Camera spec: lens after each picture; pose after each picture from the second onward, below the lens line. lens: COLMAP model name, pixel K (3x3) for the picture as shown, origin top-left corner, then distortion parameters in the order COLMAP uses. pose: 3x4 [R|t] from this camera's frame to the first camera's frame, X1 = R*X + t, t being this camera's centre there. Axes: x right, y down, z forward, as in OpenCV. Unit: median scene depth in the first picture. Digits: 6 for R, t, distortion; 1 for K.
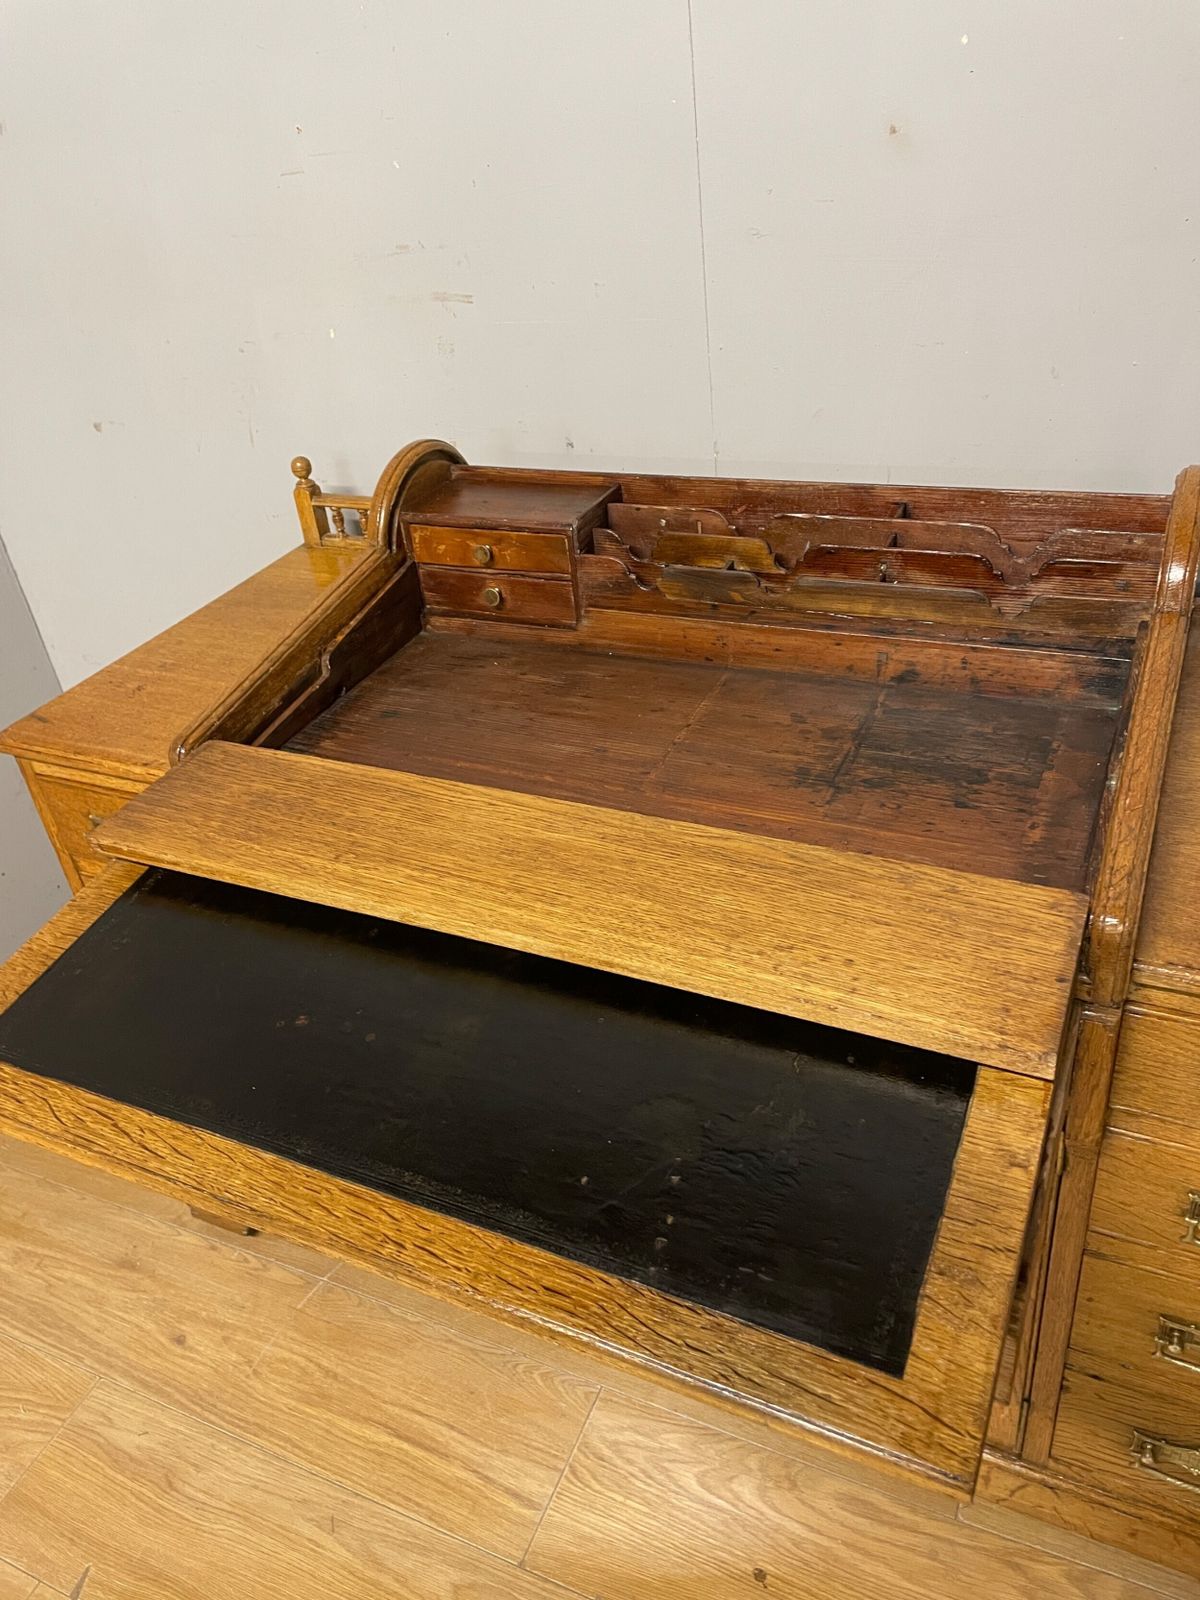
lens RADIAL K [[1207.8, 0, 587.4], [0, 1207.8, 786.6], [0, 0, 1]] dist [0.098785, -0.125124]
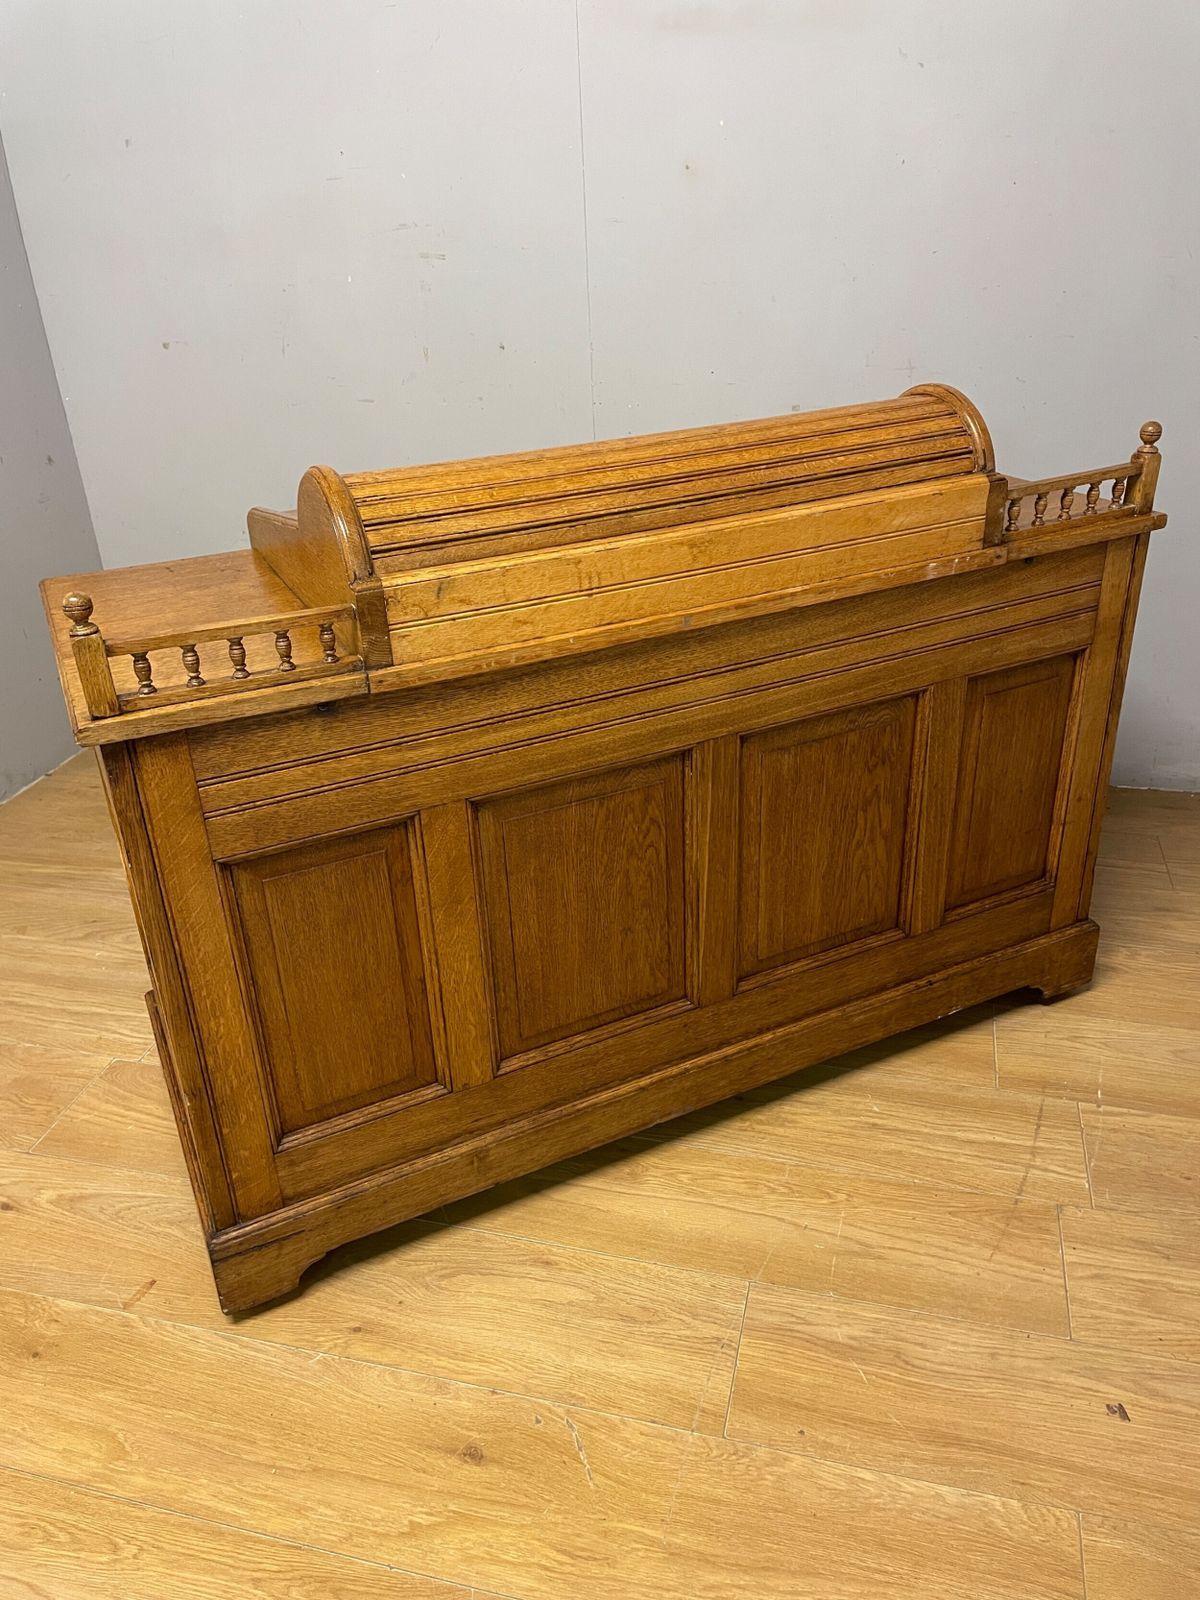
lens RADIAL K [[1207.8, 0, 587.4], [0, 1207.8, 786.6], [0, 0, 1]] dist [0.098785, -0.125124]
pose [[0.982405, -0.014034, 0.186234, -0.253580], [0.034167, 0.993849, -0.105343, 0.577523], [-0.183610, 0.109852, 0.976842, -0.686224]]
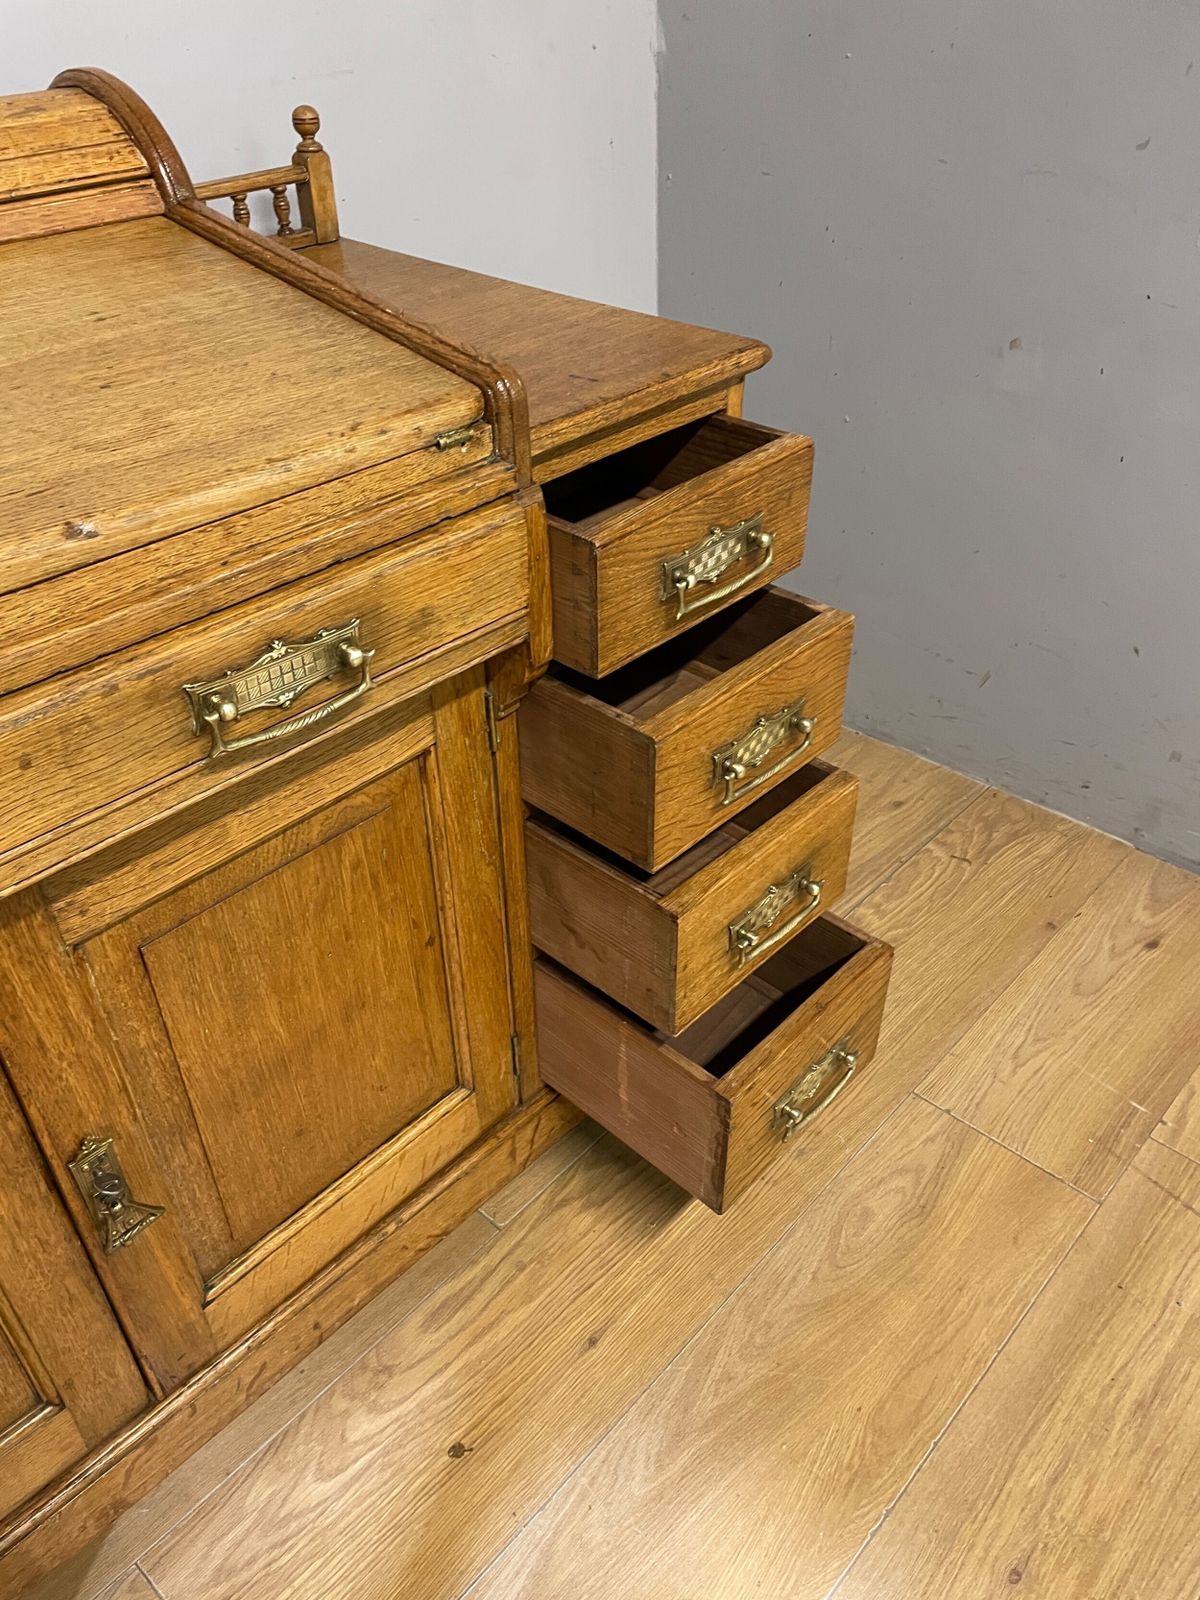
lens RADIAL K [[1207.1, 0, 588.6], [0, 1207.1, 804.8], [0, 0, 1]] dist [0.092334, -0.118043]
pose [[0.313100, -0.481297, 0.818732, -0.288016], [0.502340, 0.815539, 0.287315, 0.082460], [-0.805992, 0.321323, 0.497120, 0.351510]]
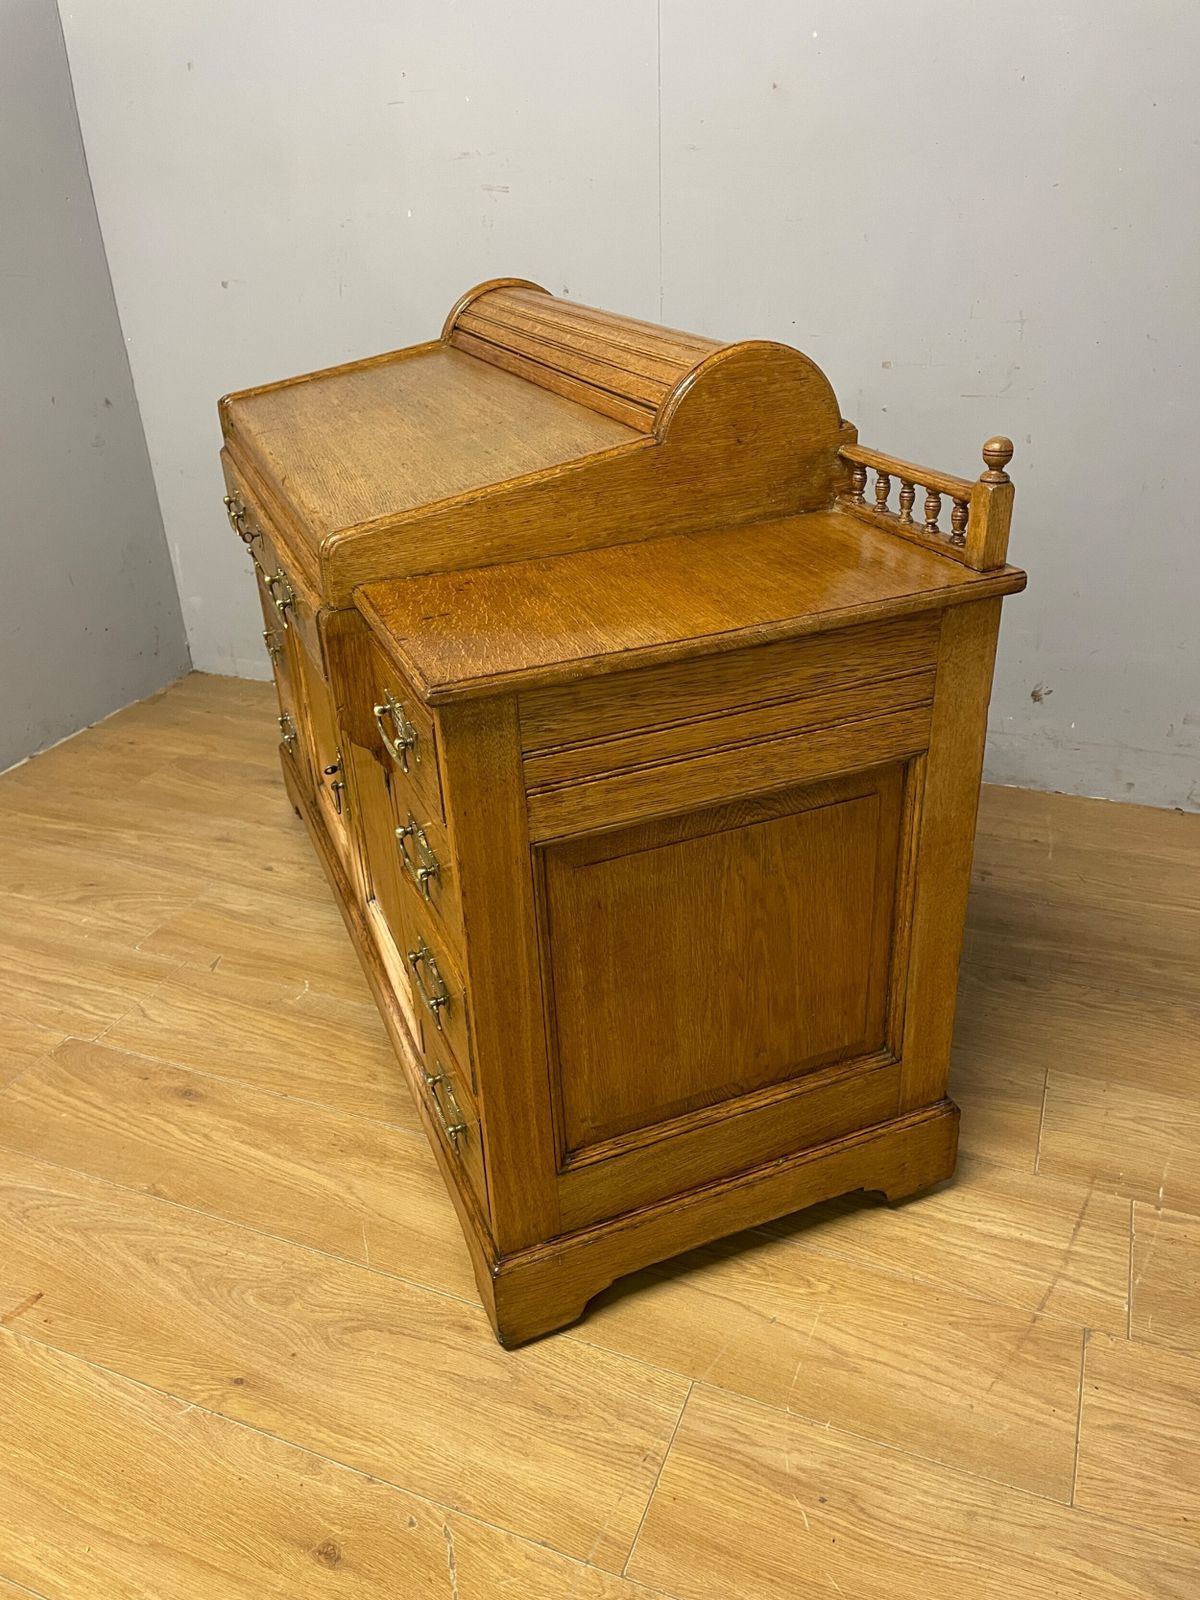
lens RADIAL K [[1207.8, 0, 587.4], [0, 1207.8, 786.6], [0, 0, 1]] dist [0.098785, -0.125124]
pose [[0.996124, 0.051564, 0.071258, -0.075284], [-0.045181, 0.995054, -0.088462, 0.544373], [-0.075468, 0.084899, 0.993527, -0.542939]]
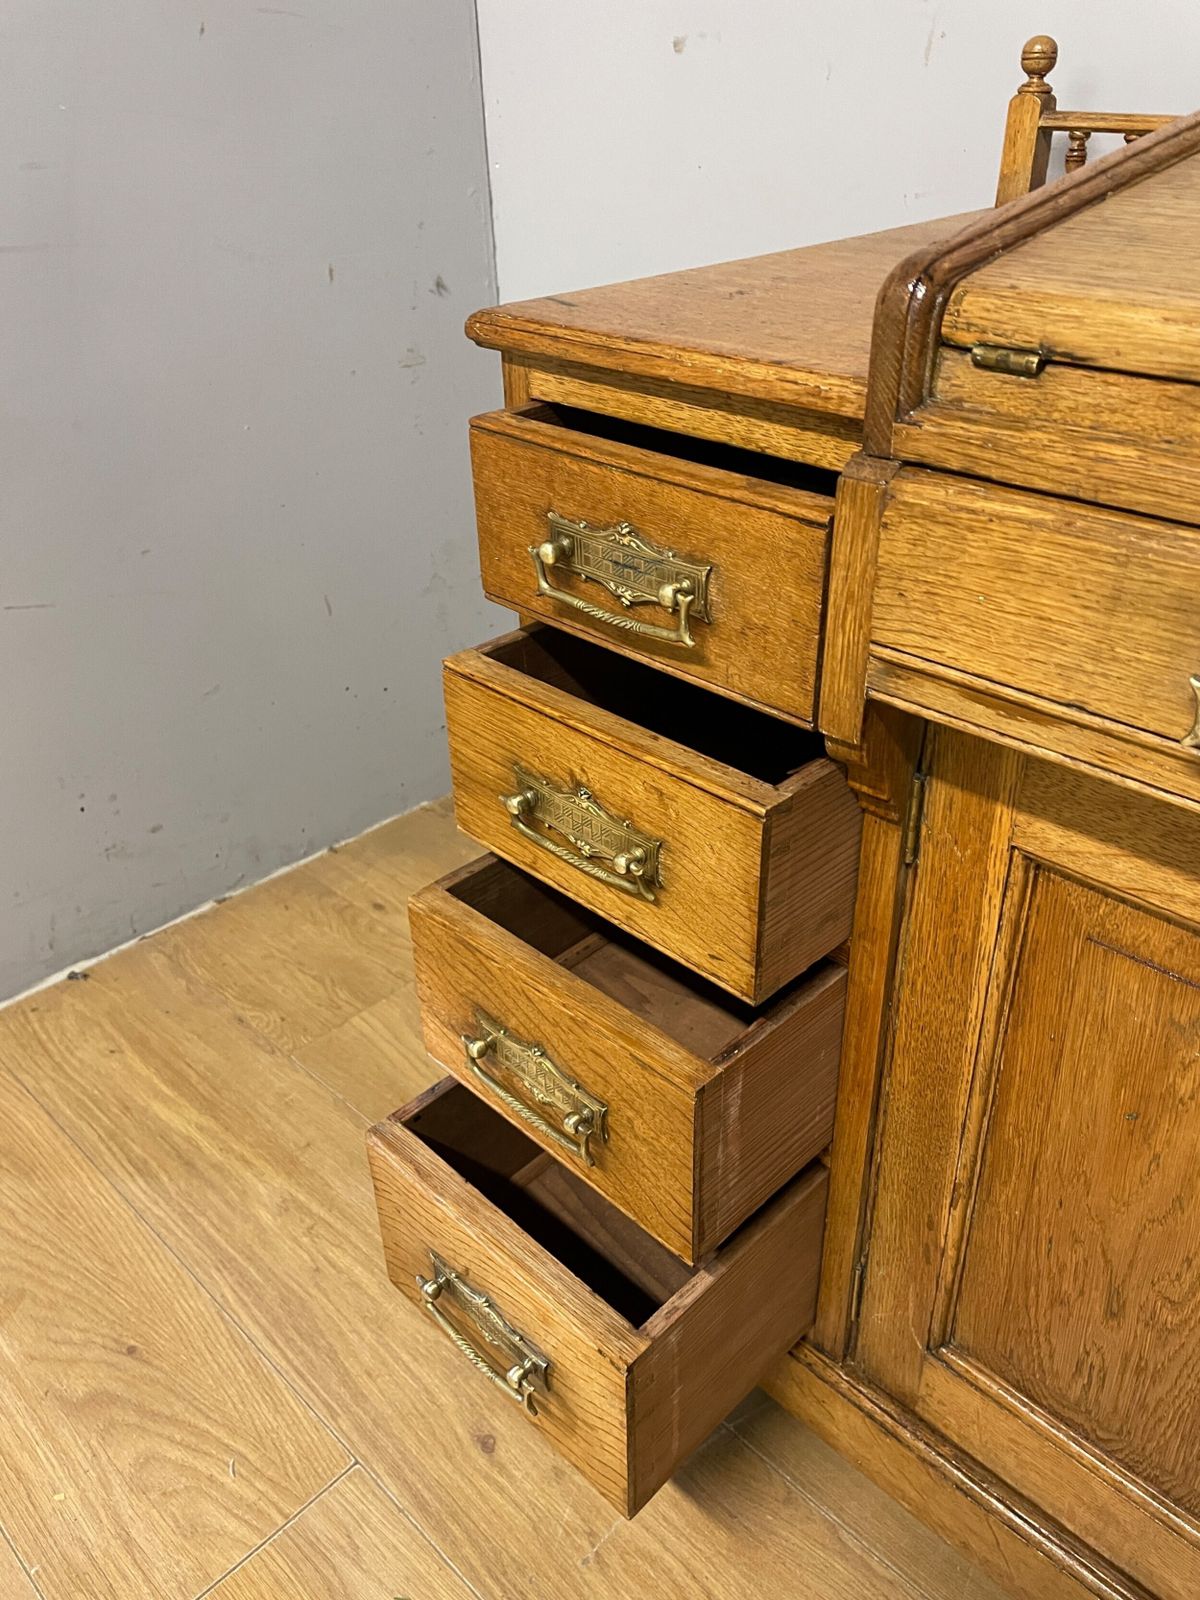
lens RADIAL K [[1215.4, 0, 602.5], [0, 1215.4, 792.9], [0, 0, 1]] dist [0.089564, -0.120110]
pose [[0.939410, 0.245015, -0.239743, -0.248211], [-0.245025, 0.969045, 0.030249, 0.127826], [0.239733, 0.030327, 0.970365, 0.490229]]
